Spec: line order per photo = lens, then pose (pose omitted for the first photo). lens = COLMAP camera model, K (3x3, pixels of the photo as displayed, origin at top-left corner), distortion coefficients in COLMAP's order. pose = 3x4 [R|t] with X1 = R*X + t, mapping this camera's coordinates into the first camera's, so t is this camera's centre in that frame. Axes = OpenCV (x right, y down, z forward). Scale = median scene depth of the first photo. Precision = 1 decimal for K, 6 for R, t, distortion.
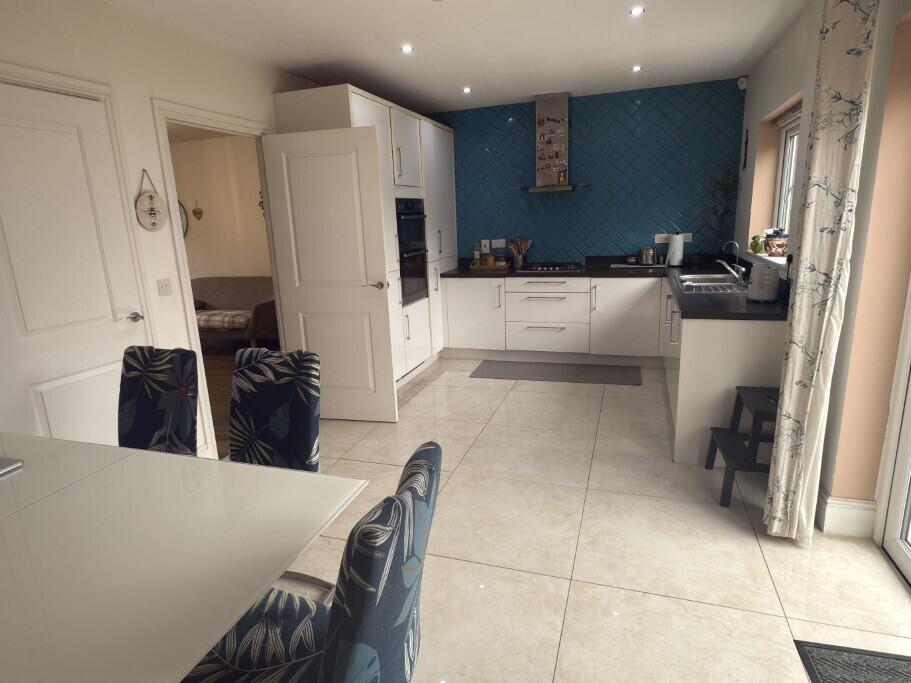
lens RADIAL K [[532.1, 0, 455.5], [0, 532.1, 344.6], [0, 0, 1]] dist [-0.008789, 0.001870]
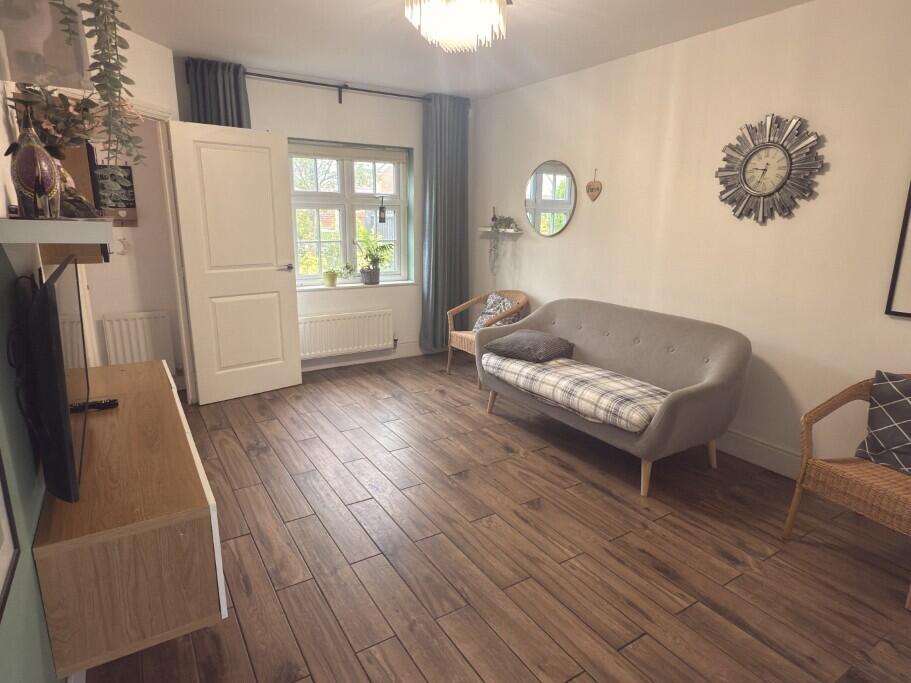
lens RADIAL K [[532.1, 0, 457.3], [0, 532.1, 340.3], [0, 0, 1]] dist [-0.008789, 0.001870]
pose [[0.775286, 0.195442, -0.600611, -0.224249], [-0.188623, 0.979170, 0.075147, -0.103303], [0.602787, 0.055029, 0.796002, 0.464011]]
